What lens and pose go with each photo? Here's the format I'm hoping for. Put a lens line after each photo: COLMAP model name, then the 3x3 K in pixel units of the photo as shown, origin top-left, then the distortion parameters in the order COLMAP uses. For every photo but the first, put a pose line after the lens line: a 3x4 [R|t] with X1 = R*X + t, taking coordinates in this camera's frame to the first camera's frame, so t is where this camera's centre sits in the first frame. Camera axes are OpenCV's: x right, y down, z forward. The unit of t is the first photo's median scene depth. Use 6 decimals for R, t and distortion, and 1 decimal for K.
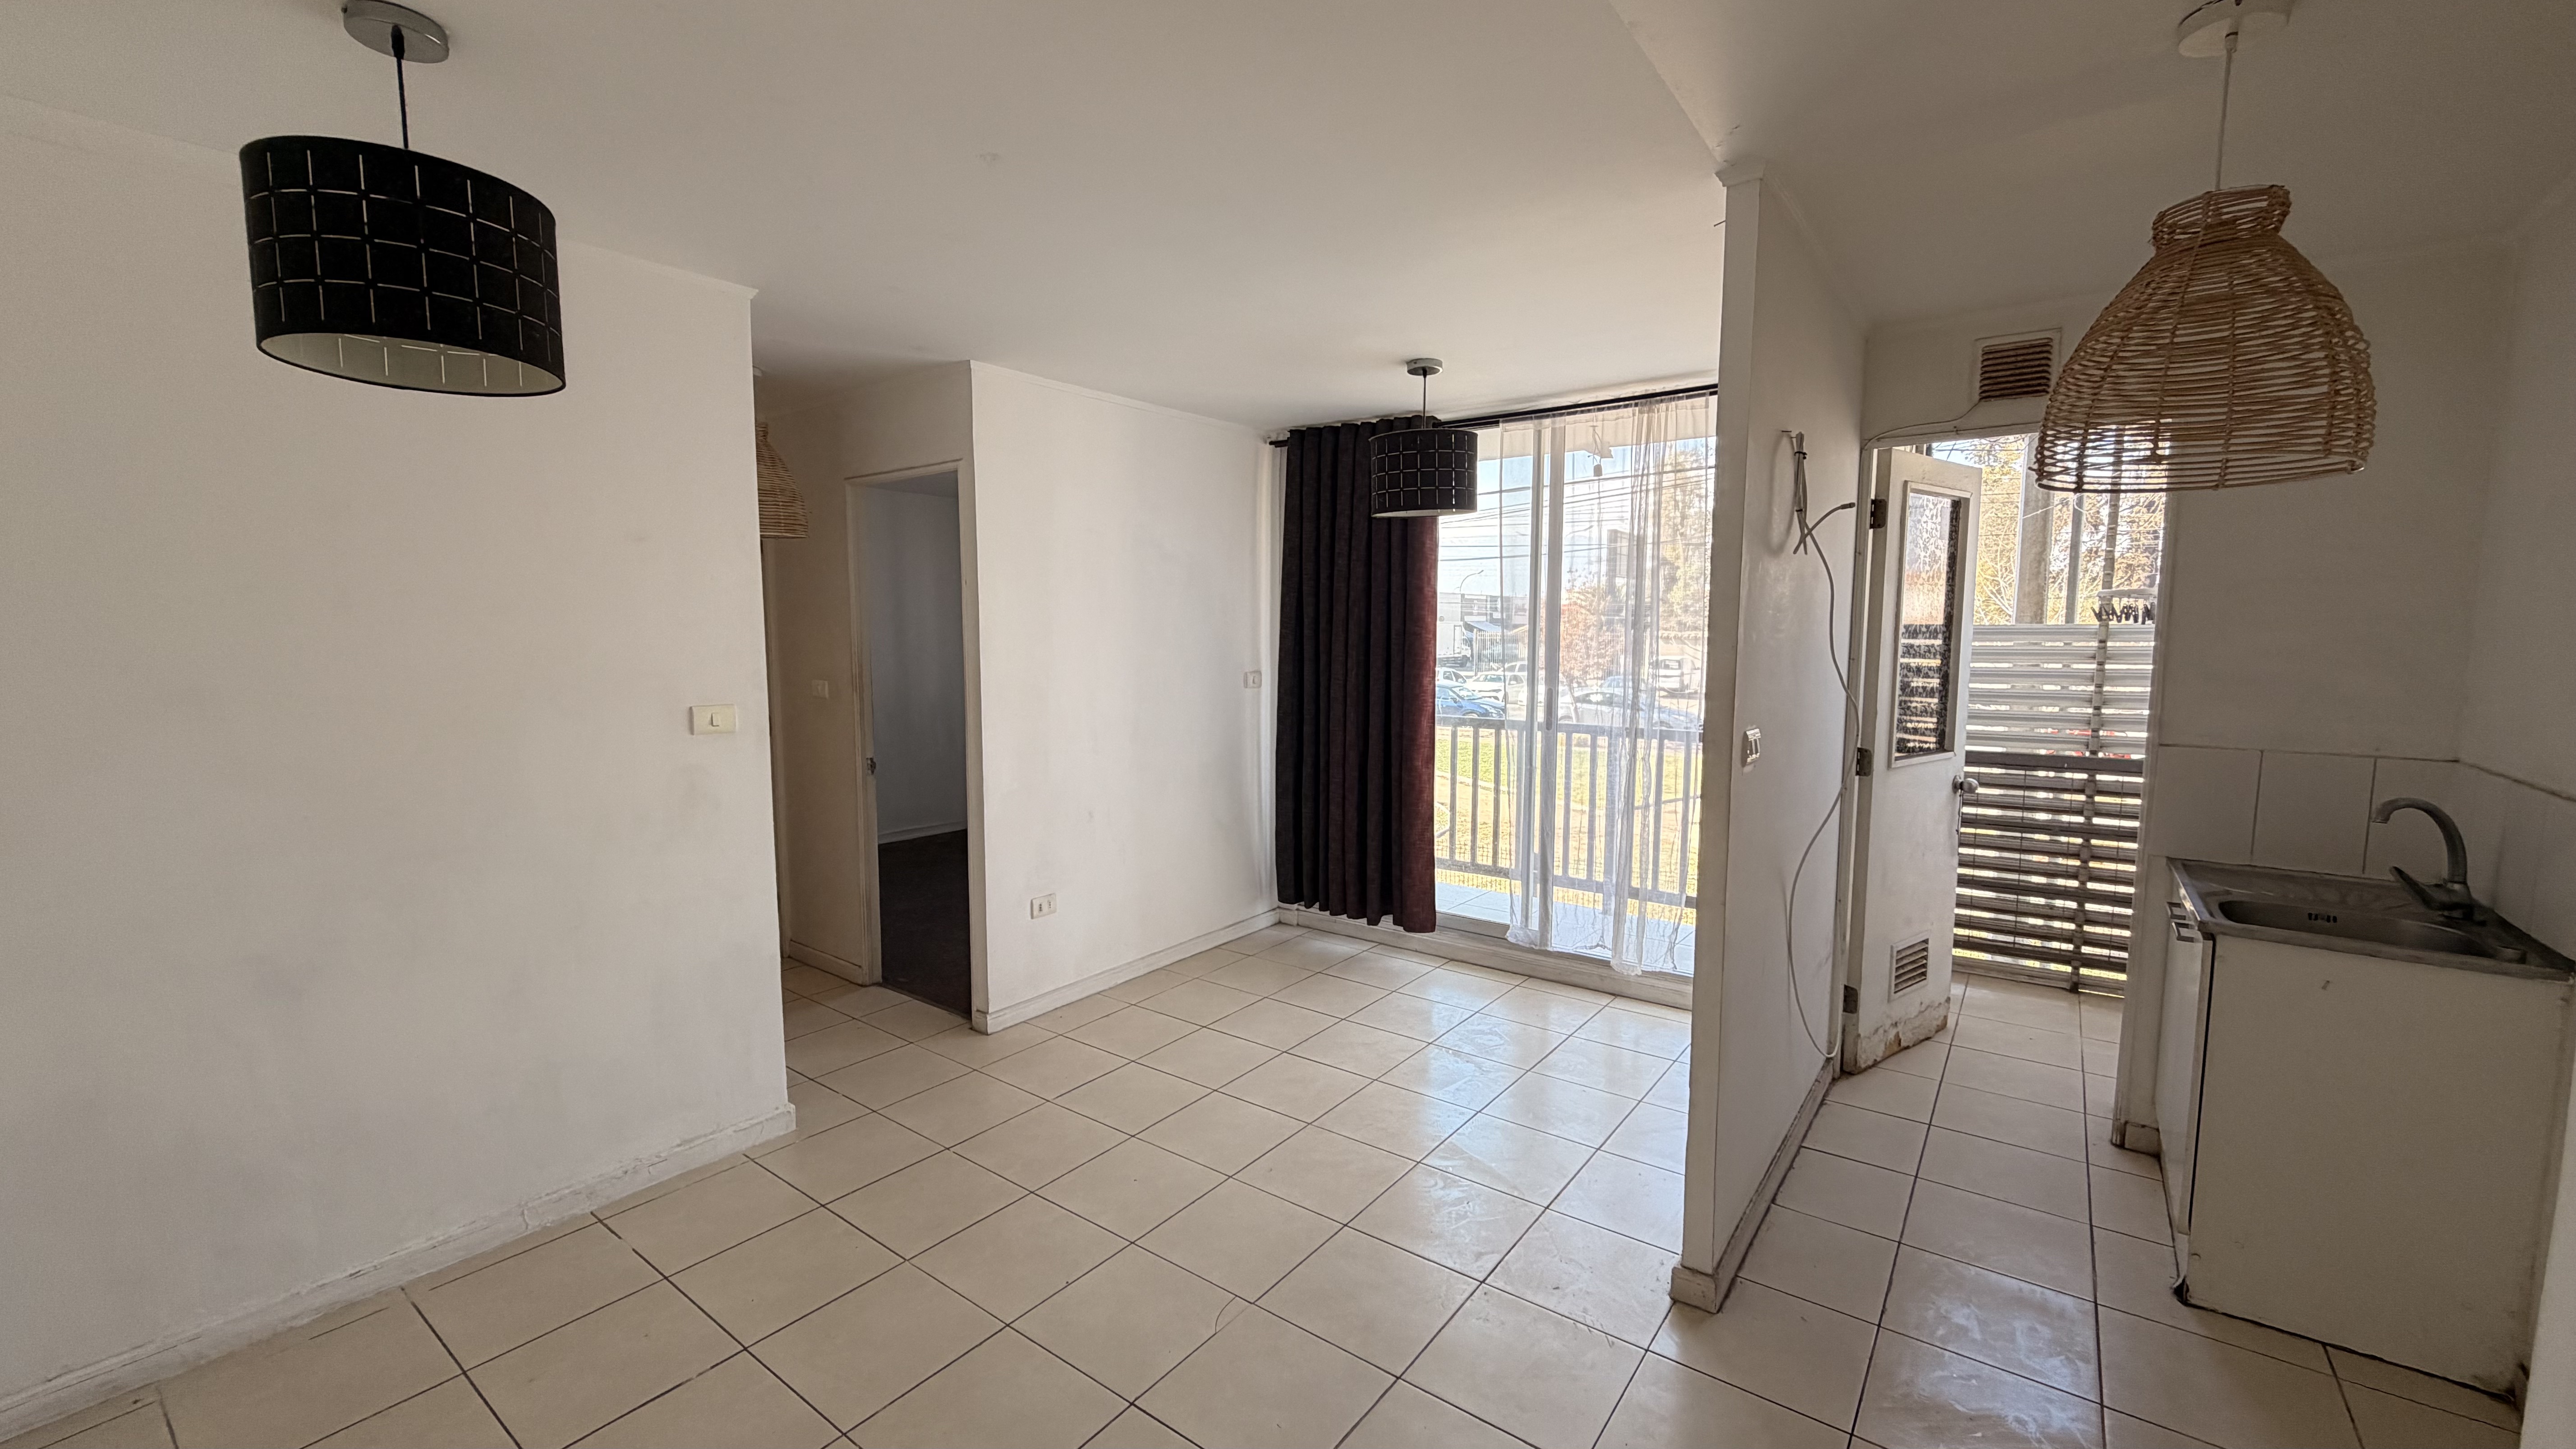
lens RADIAL K [[1019.6, 0, 1276.2], [0, 1019.6, 727.0], [0, 0, 1]] dist [0.004005, 0.000173]
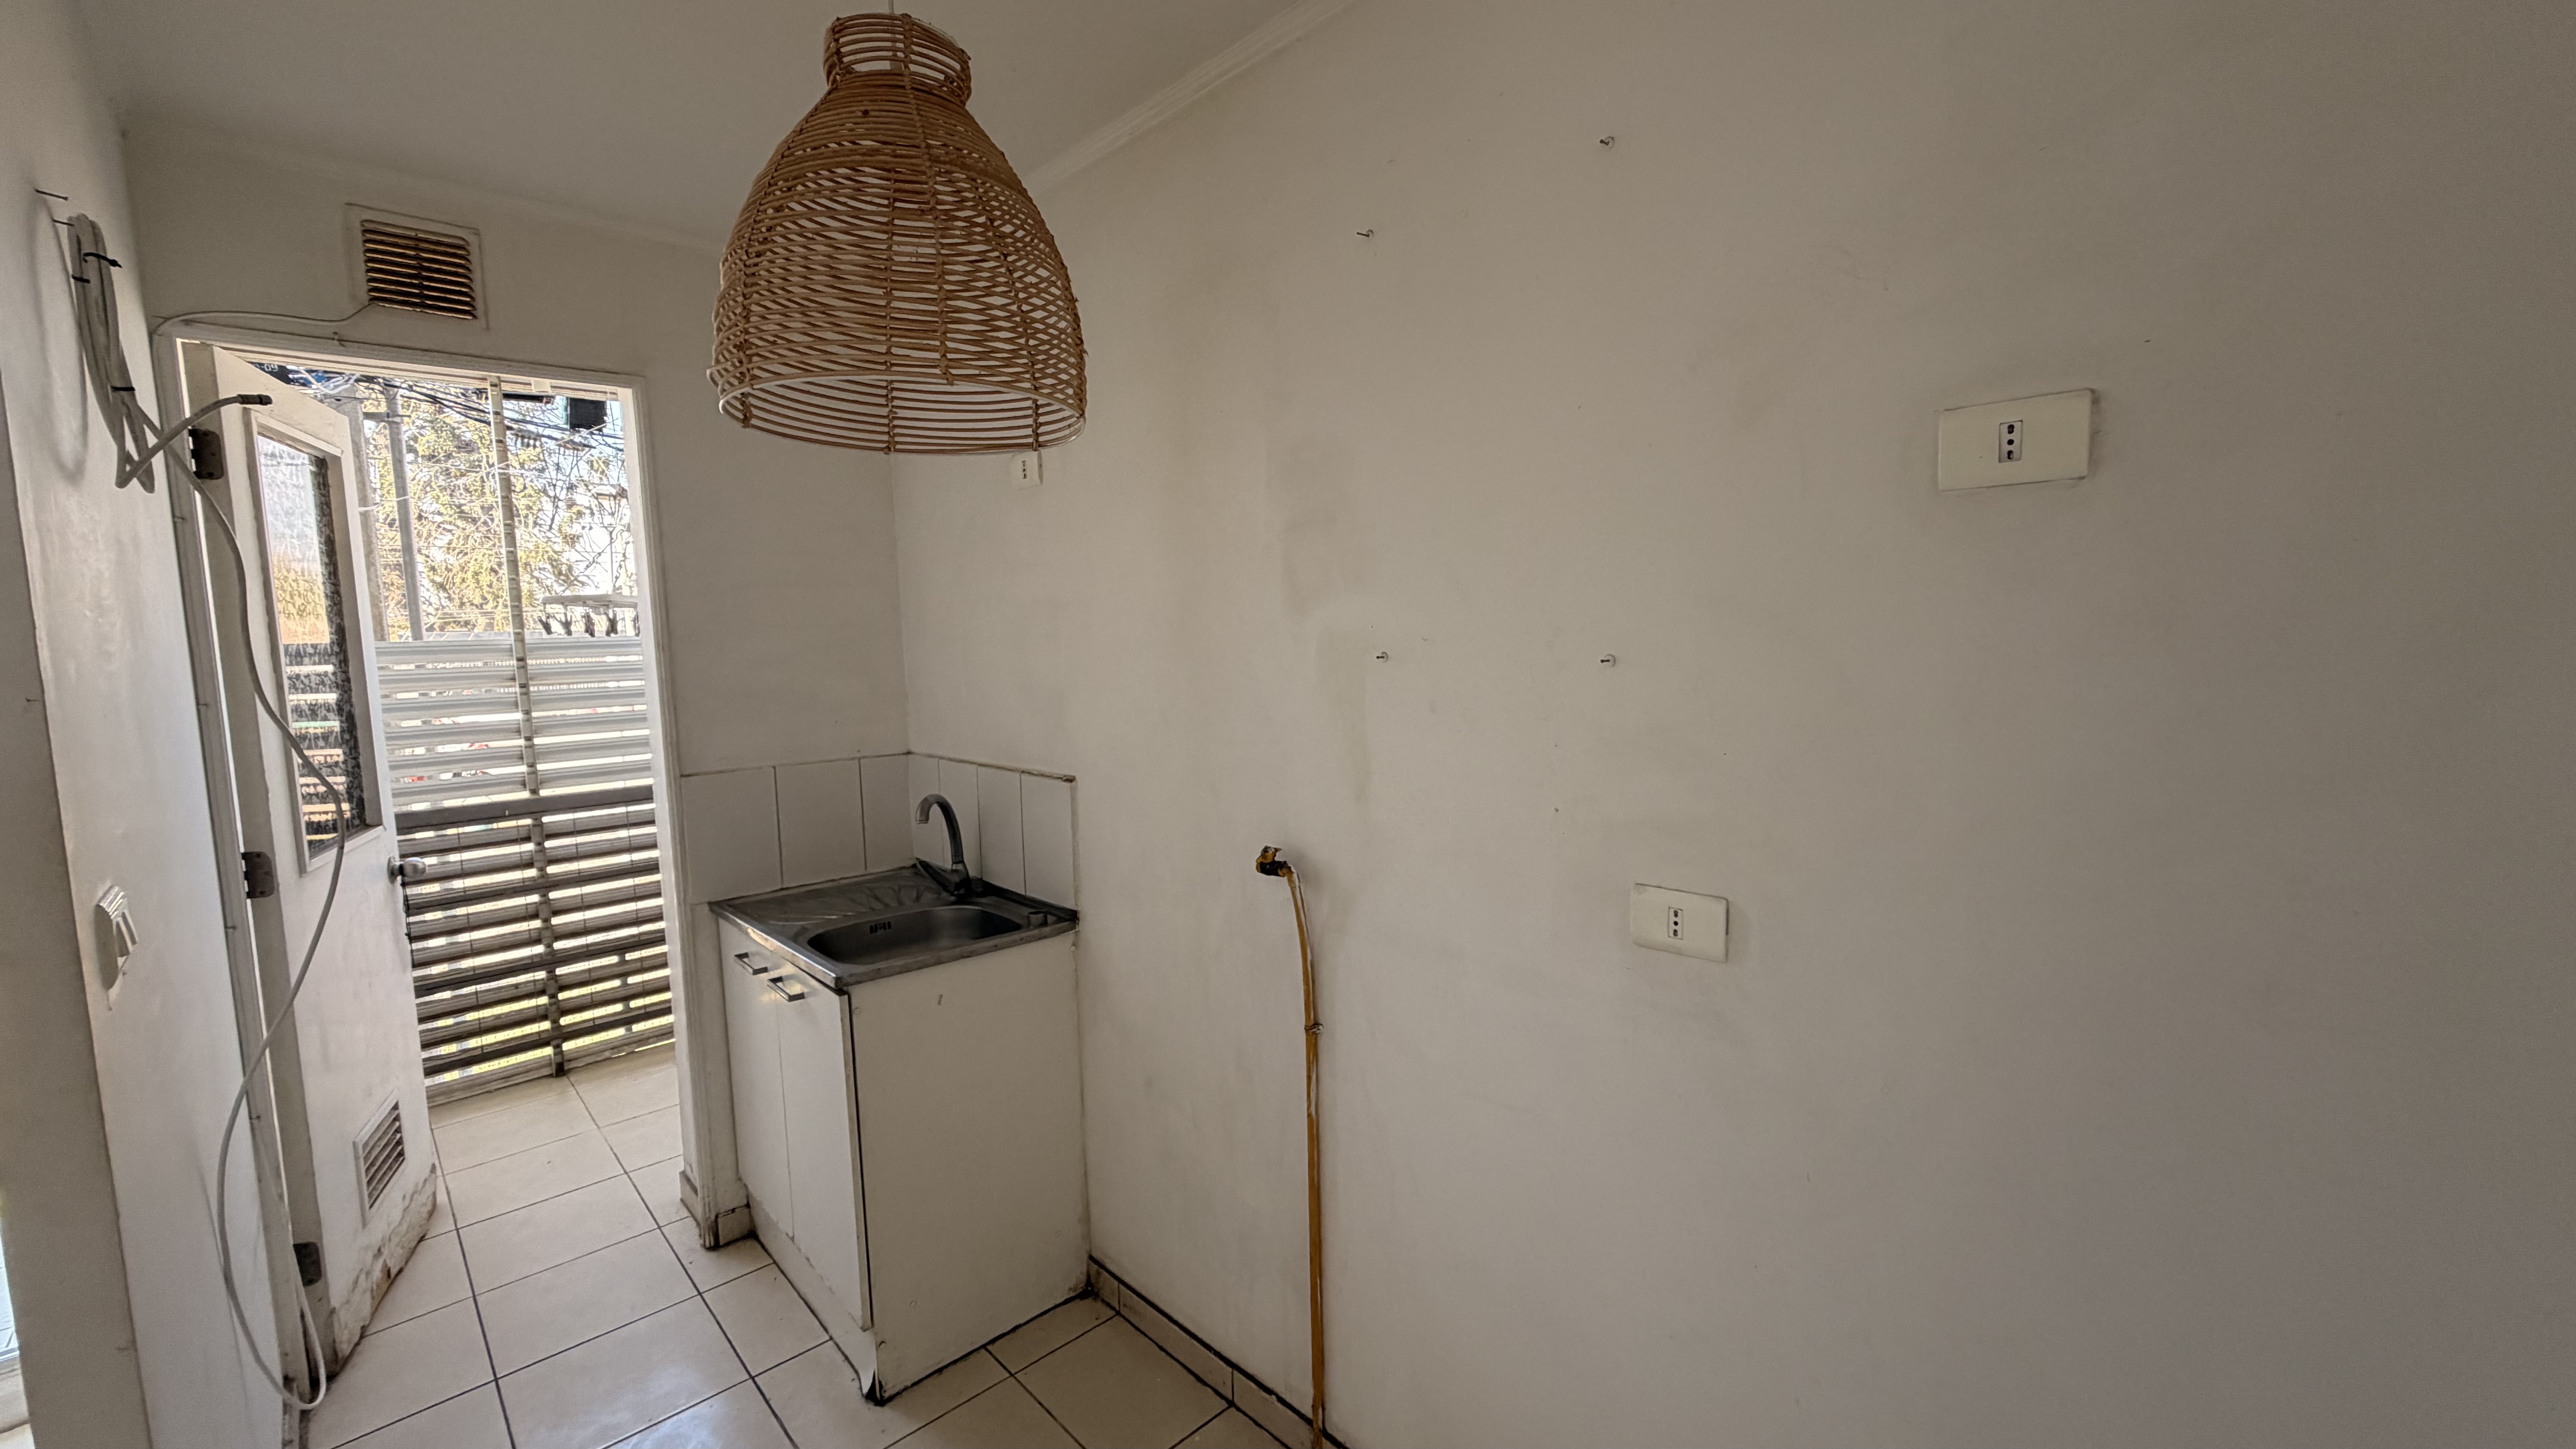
lens RADIAL K [[1027.9, 0, 1283.0], [0, 1027.9, 727.3], [0, 0, 1]] dist [0.000839, -0.000274]
pose [[0.160108, -0.101955, 0.981820, 0.084994], [0.120646, 0.989216, 0.083049, -0.026155], [-0.979699, 0.105156, 0.170681, 0.282235]]
